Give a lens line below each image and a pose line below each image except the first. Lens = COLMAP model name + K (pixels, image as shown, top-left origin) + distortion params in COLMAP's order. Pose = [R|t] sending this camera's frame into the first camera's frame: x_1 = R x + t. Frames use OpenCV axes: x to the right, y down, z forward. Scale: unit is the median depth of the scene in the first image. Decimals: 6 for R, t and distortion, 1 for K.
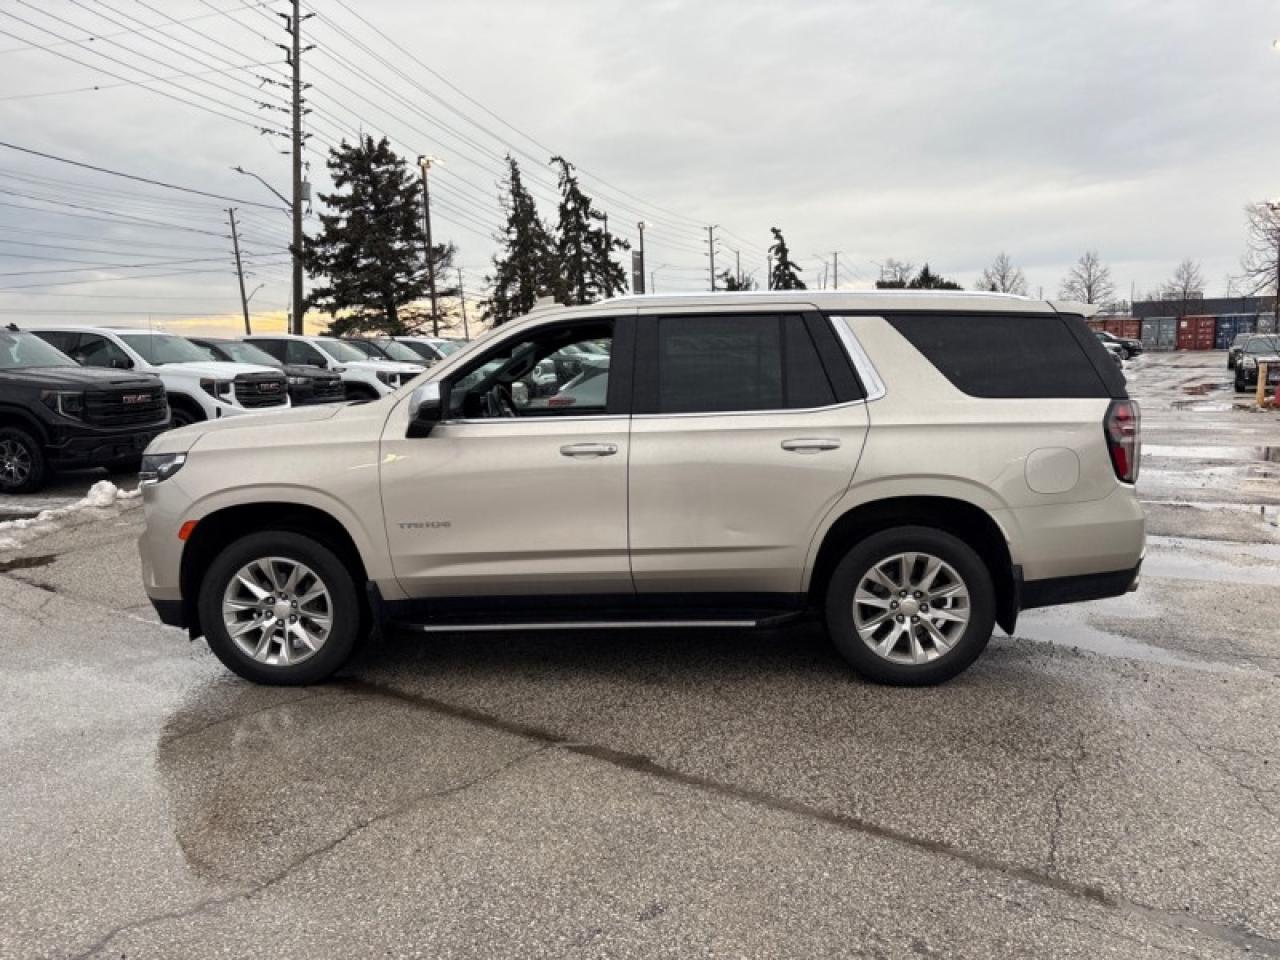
lens RADIAL K [[980.8, 0, 649.2], [0, 980.8, 487.6], [0, 0, 1]] dist [0.036163, -0.037676]
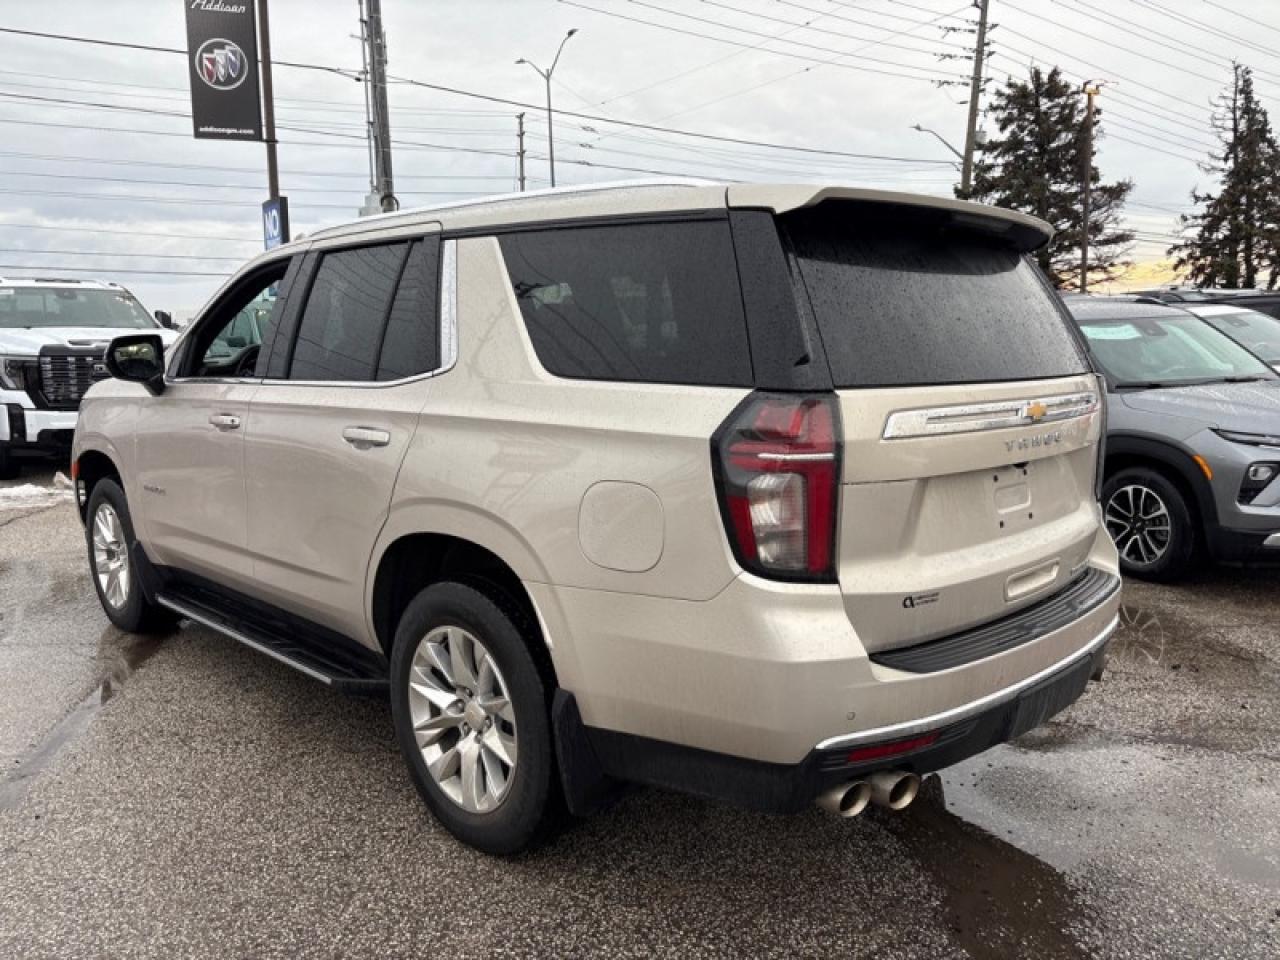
lens RADIAL K [[980.8, 0, 633.8], [0, 980.8, 479.9], [0, 0, 1]] dist [0.036163, -0.037676]
pose [[0.727914, 0.109331, -0.676896, 0.096812], [-0.086910, 0.993955, 0.067080, -0.009640], [0.680139, 0.010001, 0.733015, 0.081873]]
